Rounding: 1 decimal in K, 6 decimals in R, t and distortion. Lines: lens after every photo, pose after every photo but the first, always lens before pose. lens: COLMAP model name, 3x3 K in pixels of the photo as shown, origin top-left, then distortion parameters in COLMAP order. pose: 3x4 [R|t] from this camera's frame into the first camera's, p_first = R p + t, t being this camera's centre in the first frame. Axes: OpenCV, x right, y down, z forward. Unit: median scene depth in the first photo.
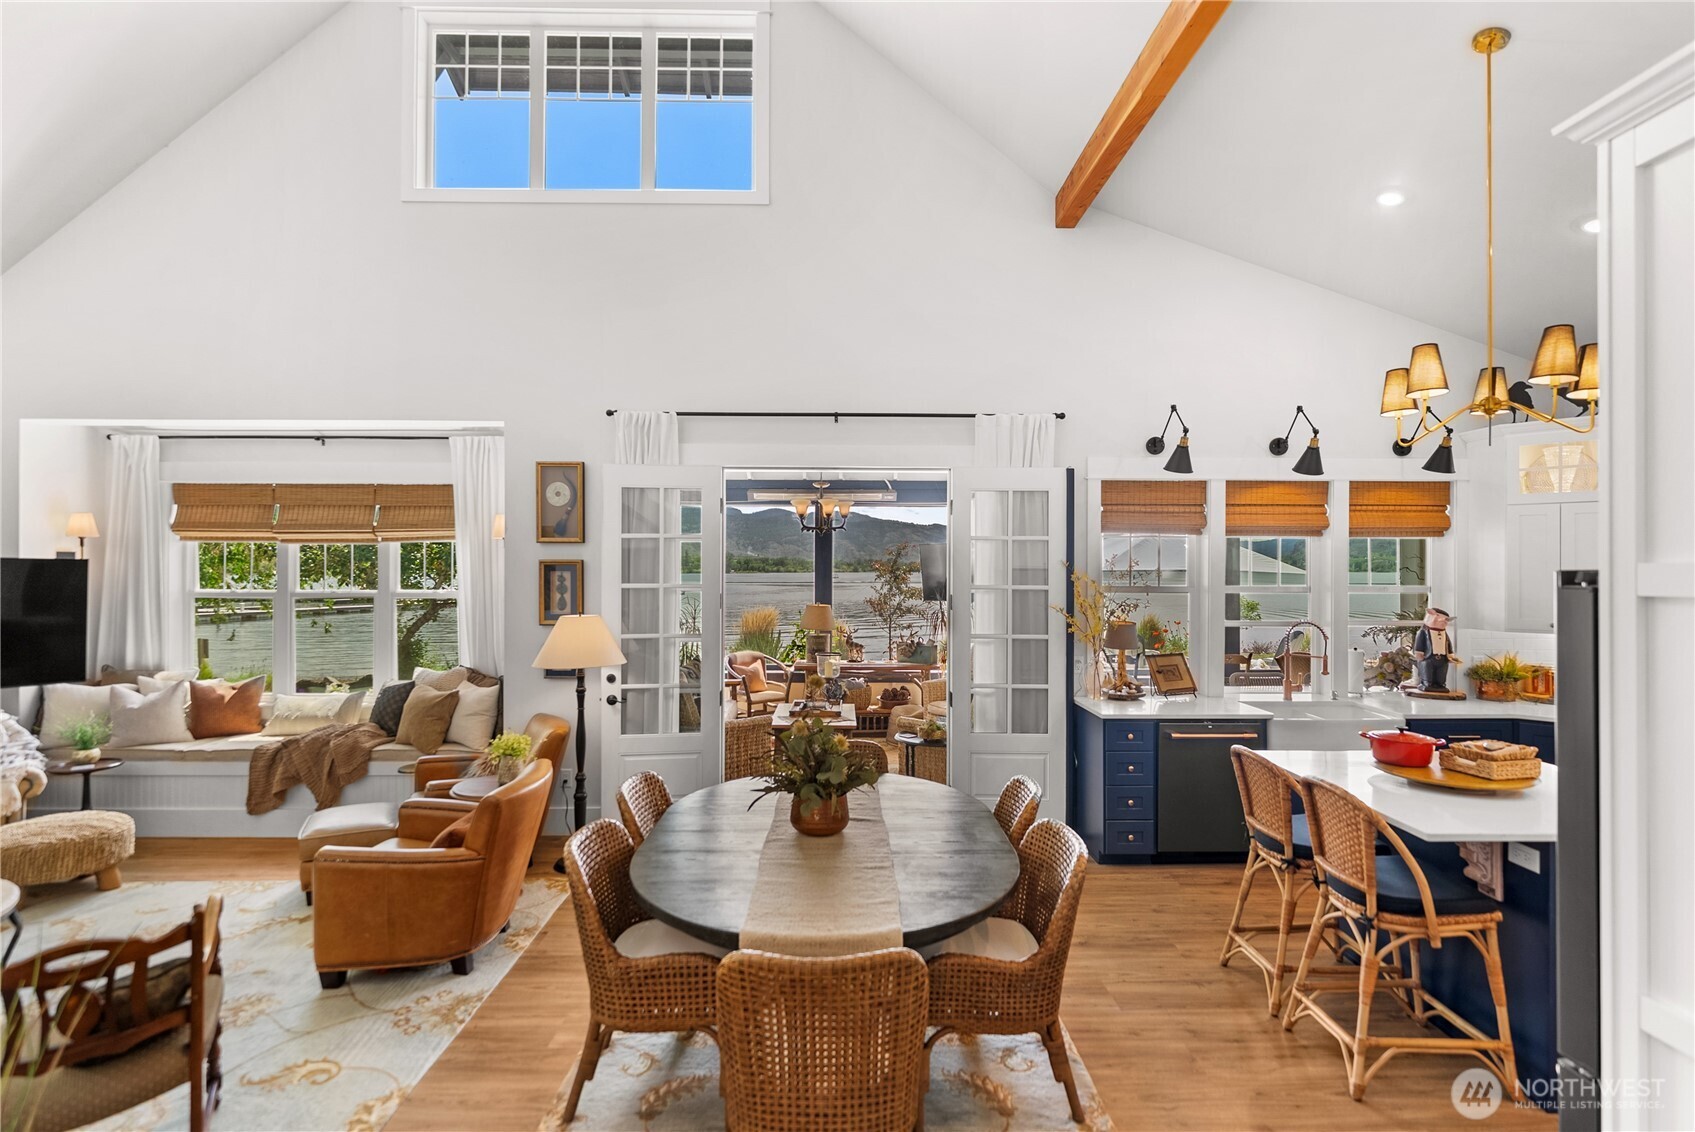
lens RADIAL K [[792.6, 0, 847.5], [0, 792.6, 566.0], [0, 0, 1]] dist [0.000696, 0.000312]
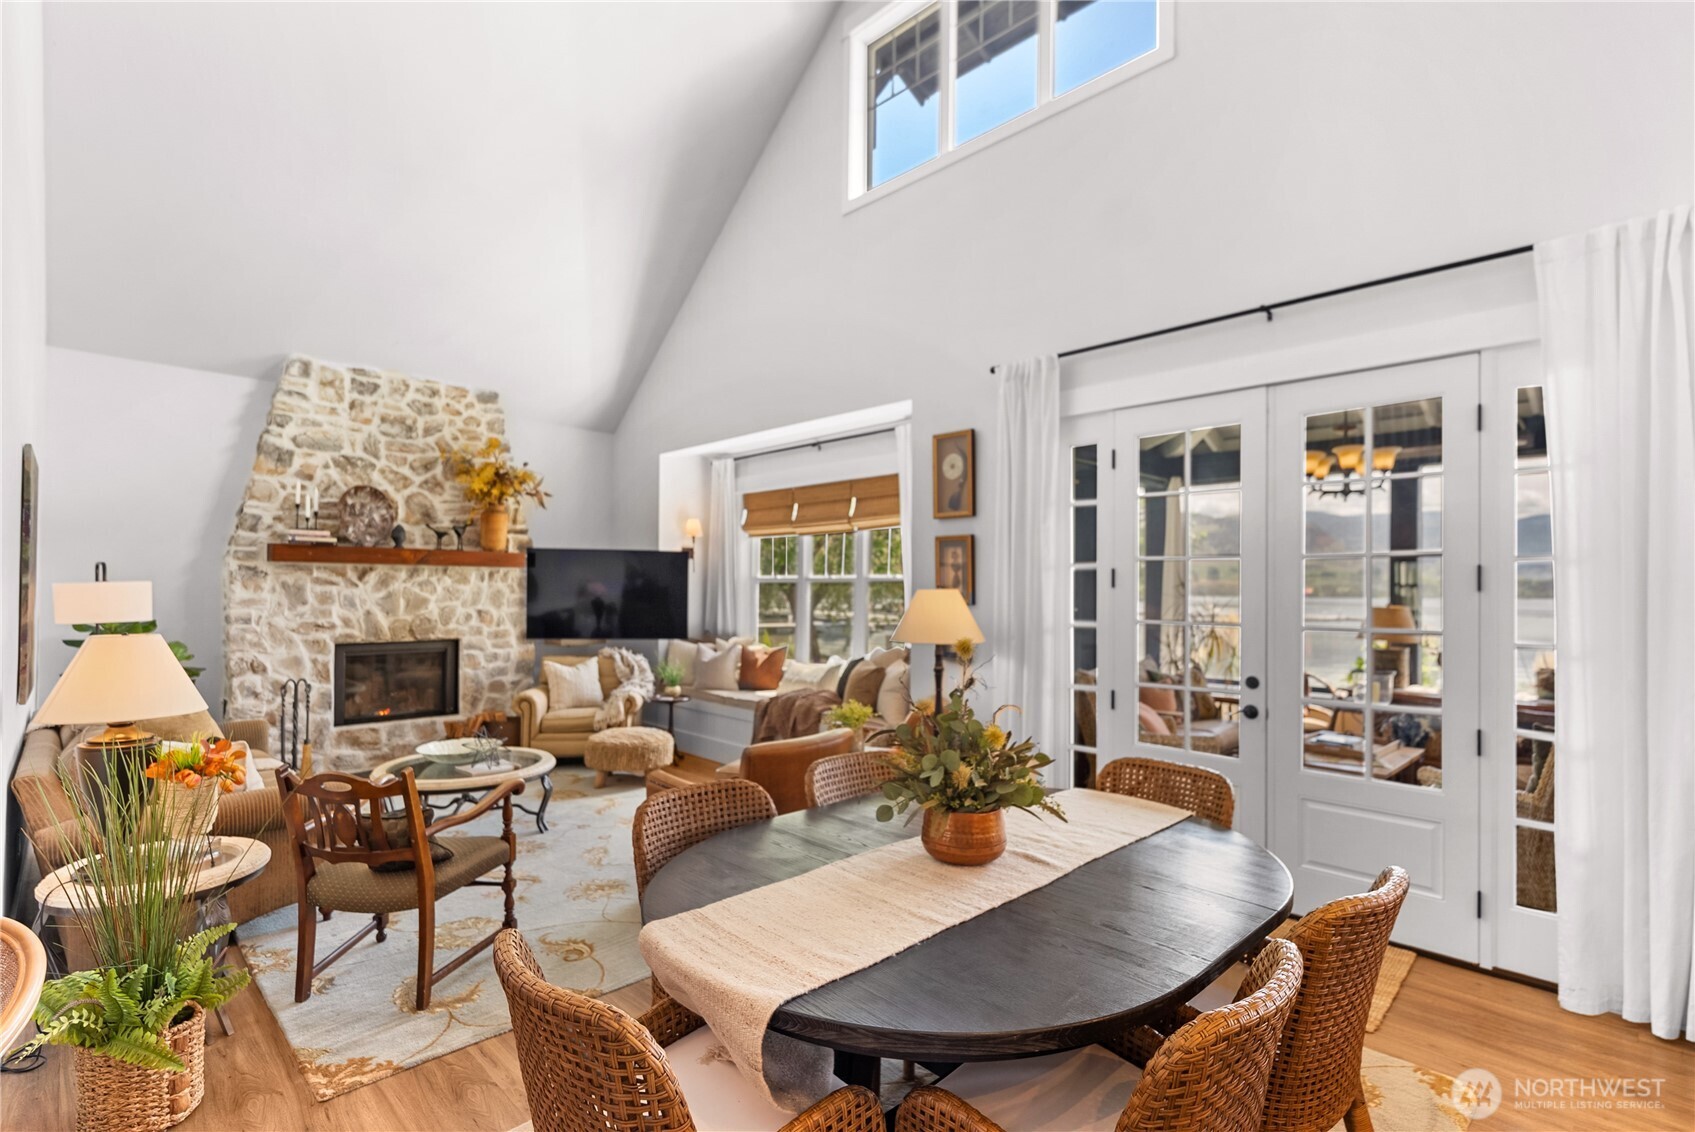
lens RADIAL K [[793.8, 0, 847.6], [0, 793.8, 581.1], [0, 0, 1]] dist [0.001049, -0.000507]
pose [[0.686650, -0.003227, -0.726981, 0.235966], [-0.003403, 0.999965, -0.007653, 0.053571], [0.726980, 0.007729, 0.686615, 0.254211]]
